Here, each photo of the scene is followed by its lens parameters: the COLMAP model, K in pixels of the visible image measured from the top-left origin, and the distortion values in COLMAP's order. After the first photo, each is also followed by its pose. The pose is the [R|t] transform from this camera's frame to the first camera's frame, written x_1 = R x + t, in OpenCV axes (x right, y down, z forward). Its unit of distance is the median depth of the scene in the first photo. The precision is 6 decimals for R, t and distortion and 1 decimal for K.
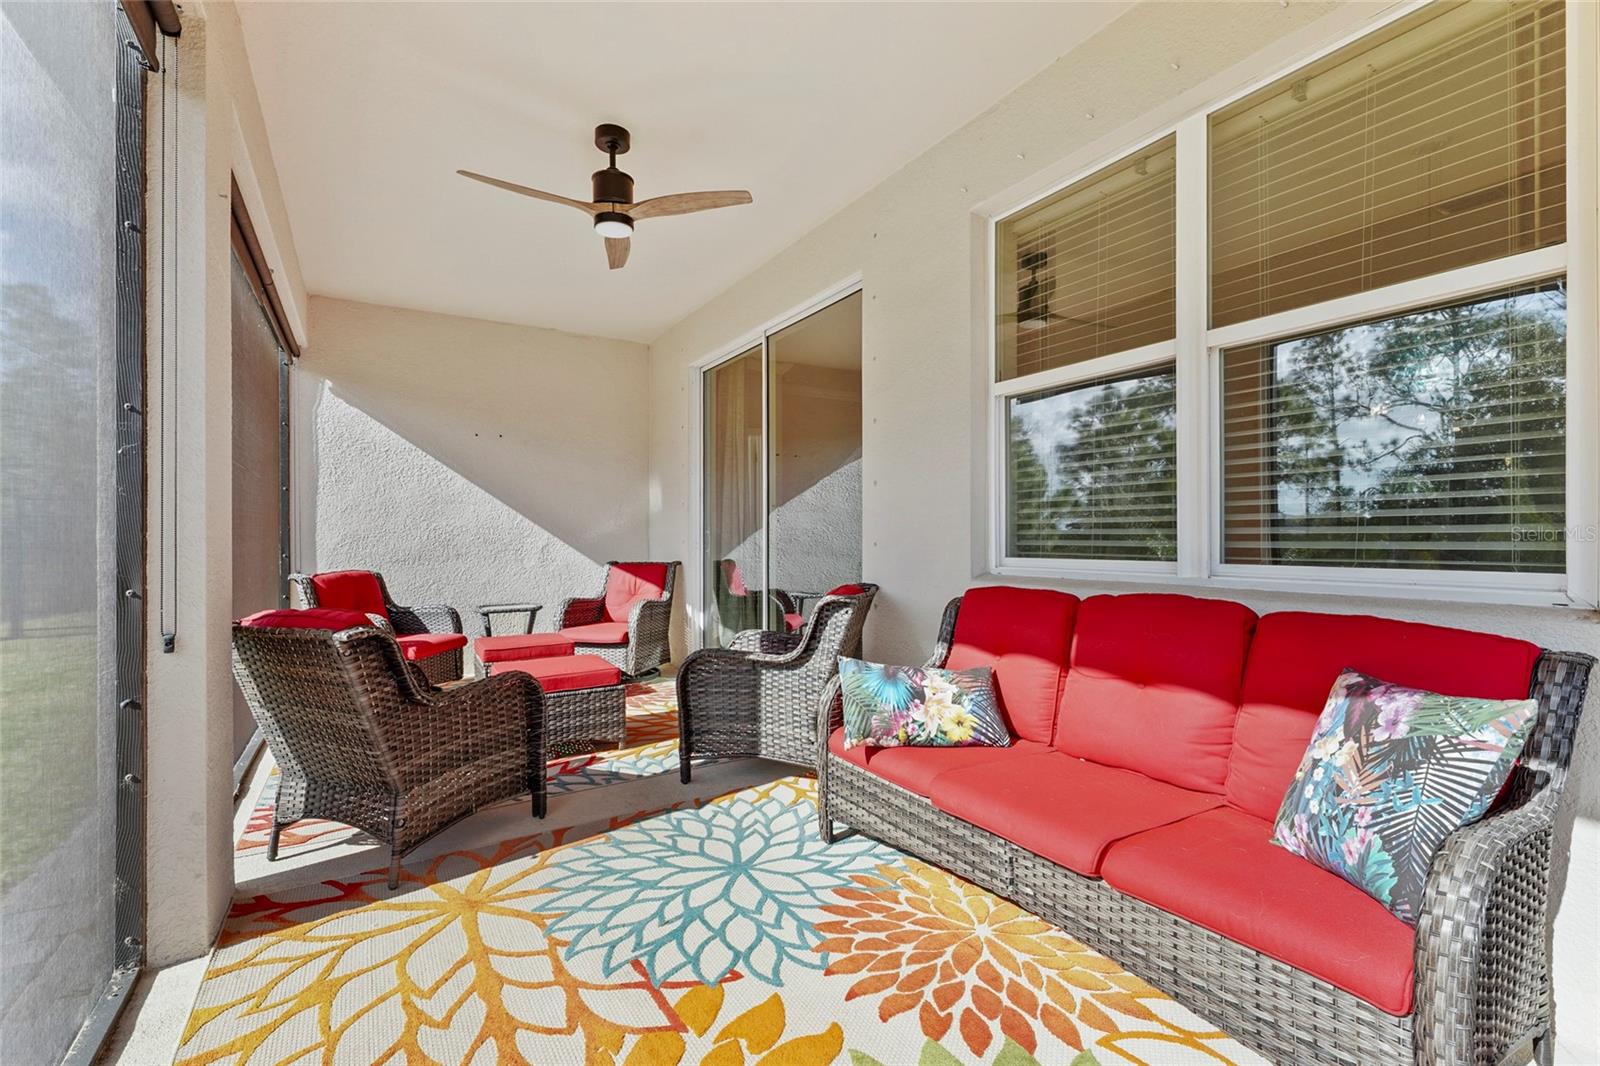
lens RADIAL K [[699.2, 0, 835.8], [0, 699.2, 535.4], [0, 0, 1]] dist [0.002054, -0.000721]
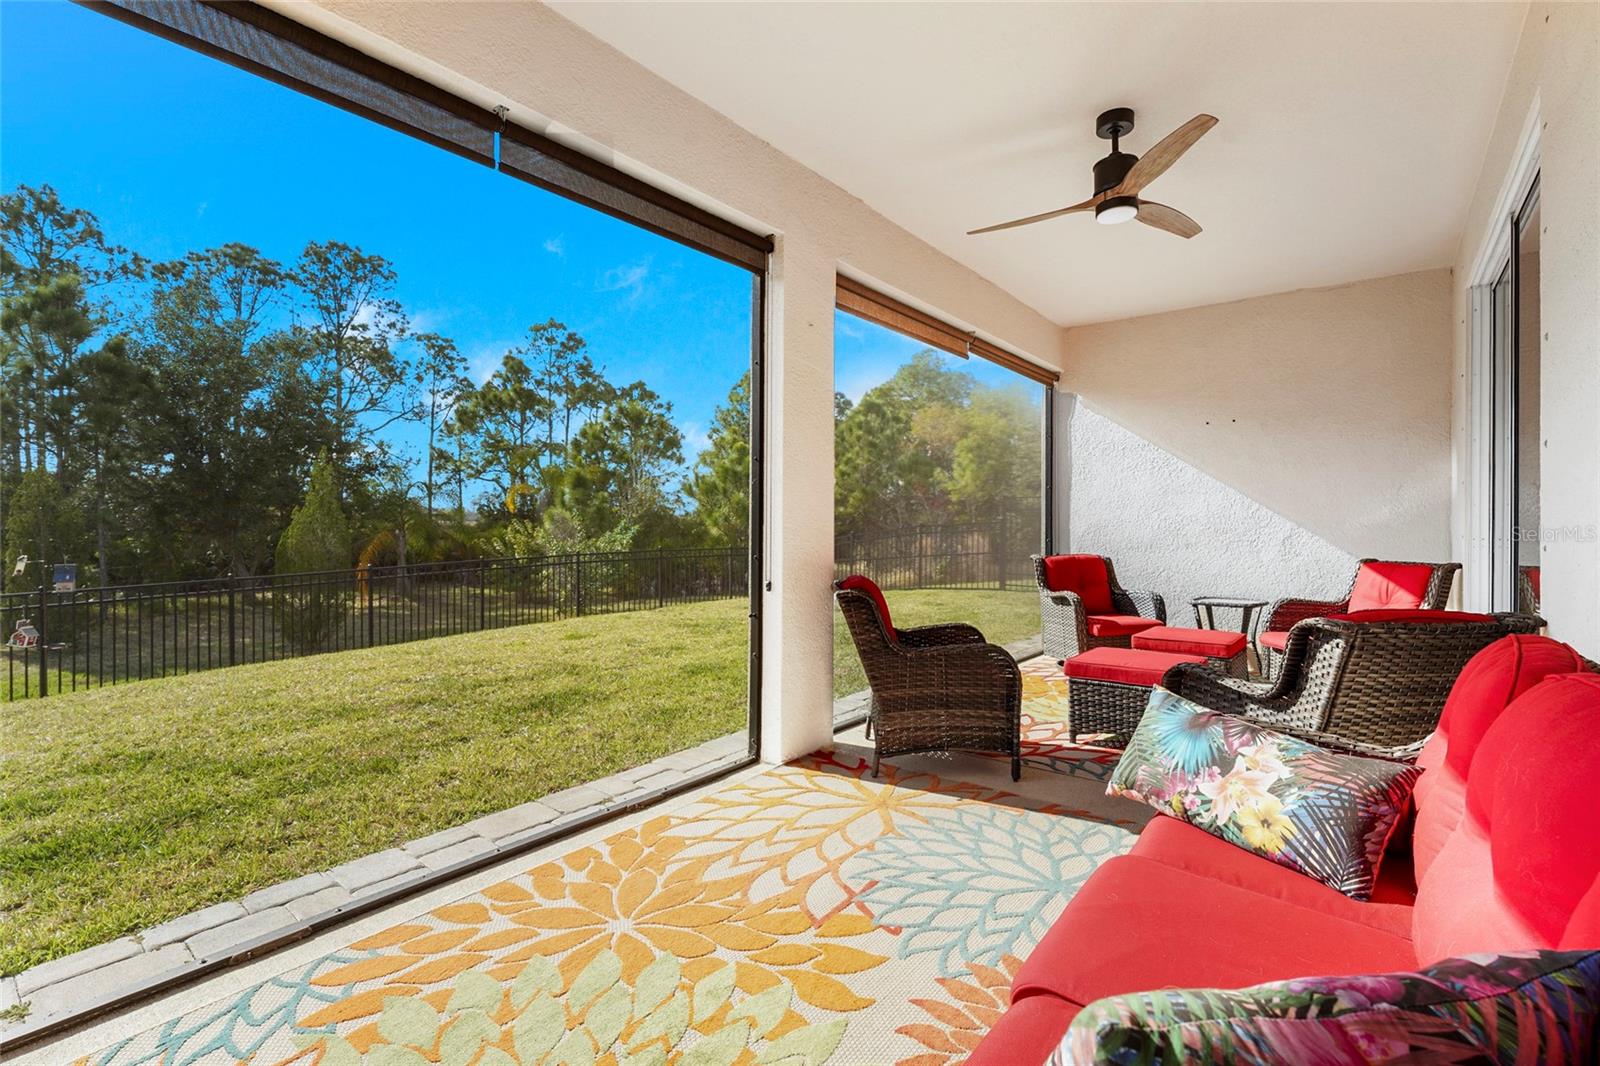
lens RADIAL K [[699.2, 0, 794.9], [0, 699.2, 522.0], [0, 0, 1]] dist [0.002054, -0.000721]
pose [[0.347990, 0.003126, -0.937493, 0.637608], [-0.003565, 0.999992, 0.002012, -0.013386], [0.937491, 0.002642, 0.347999, 0.356841]]
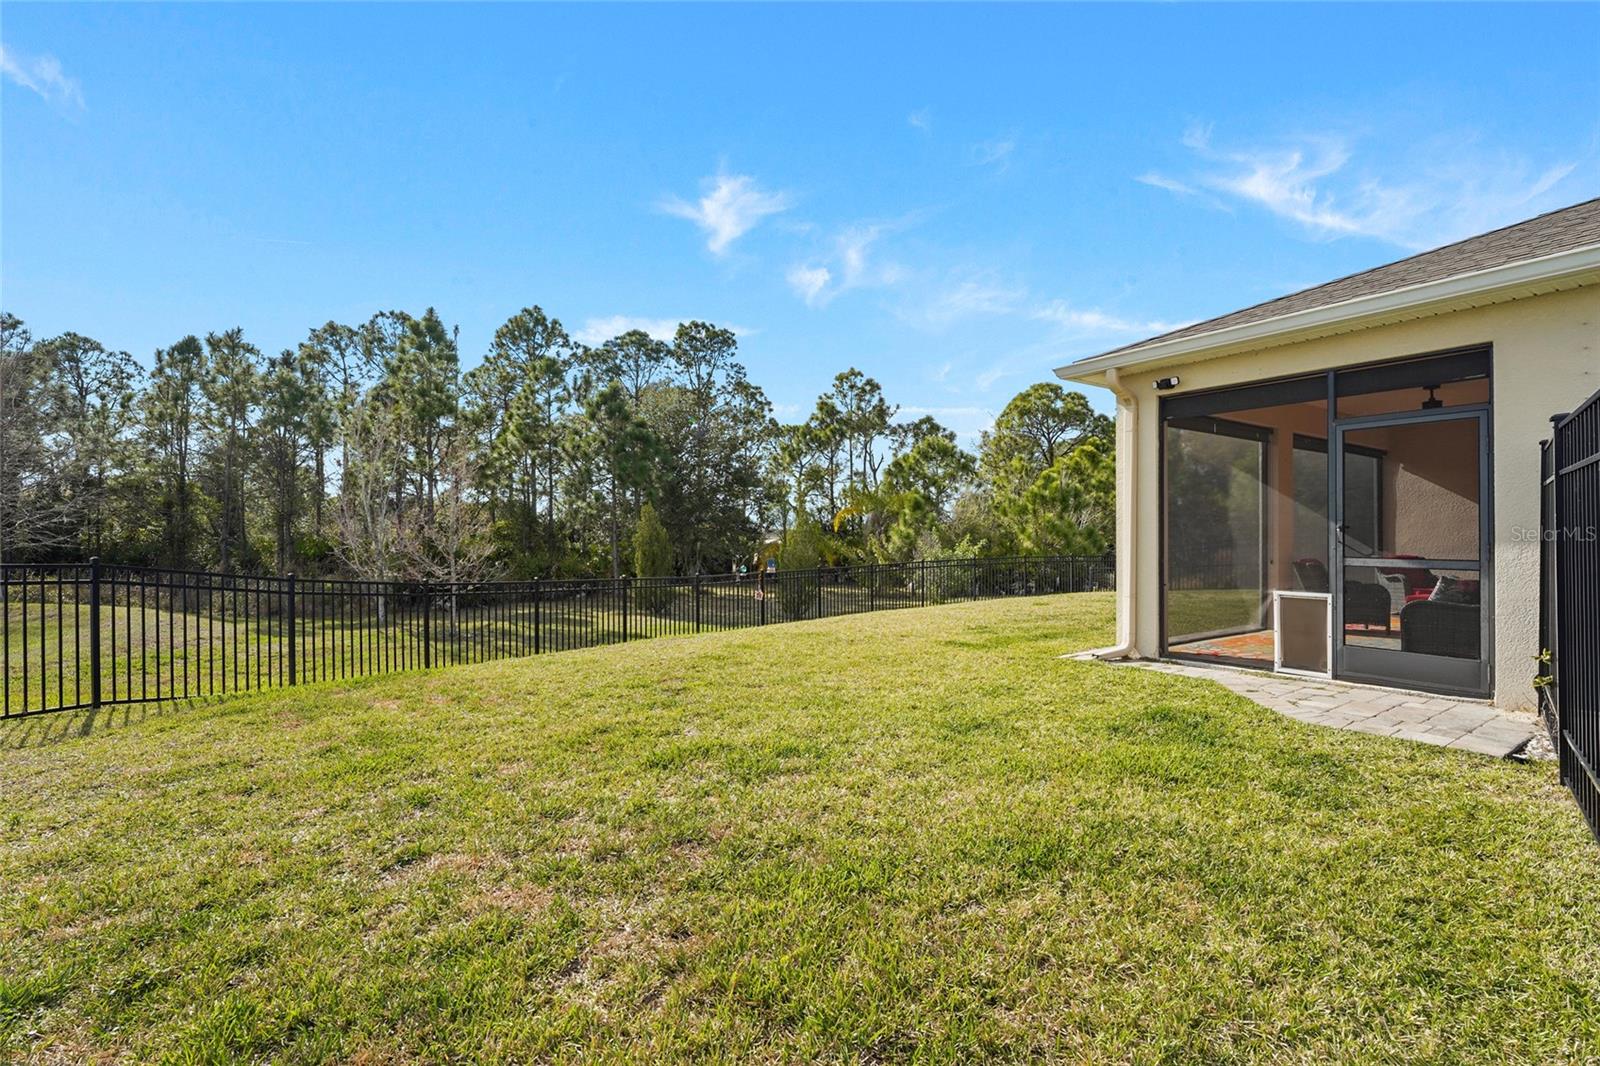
lens RADIAL K [[699.2, 0, 802.3], [0, 699.2, 534.0], [0, 0, 1]] dist [0.002054, -0.000721]
pose [[0.069312, 0.000393, -0.997595, 2.872460], [-0.005559, 0.999985, 0.000008, -0.014935], [0.997580, 0.005545, 0.069313, -1.990283]]
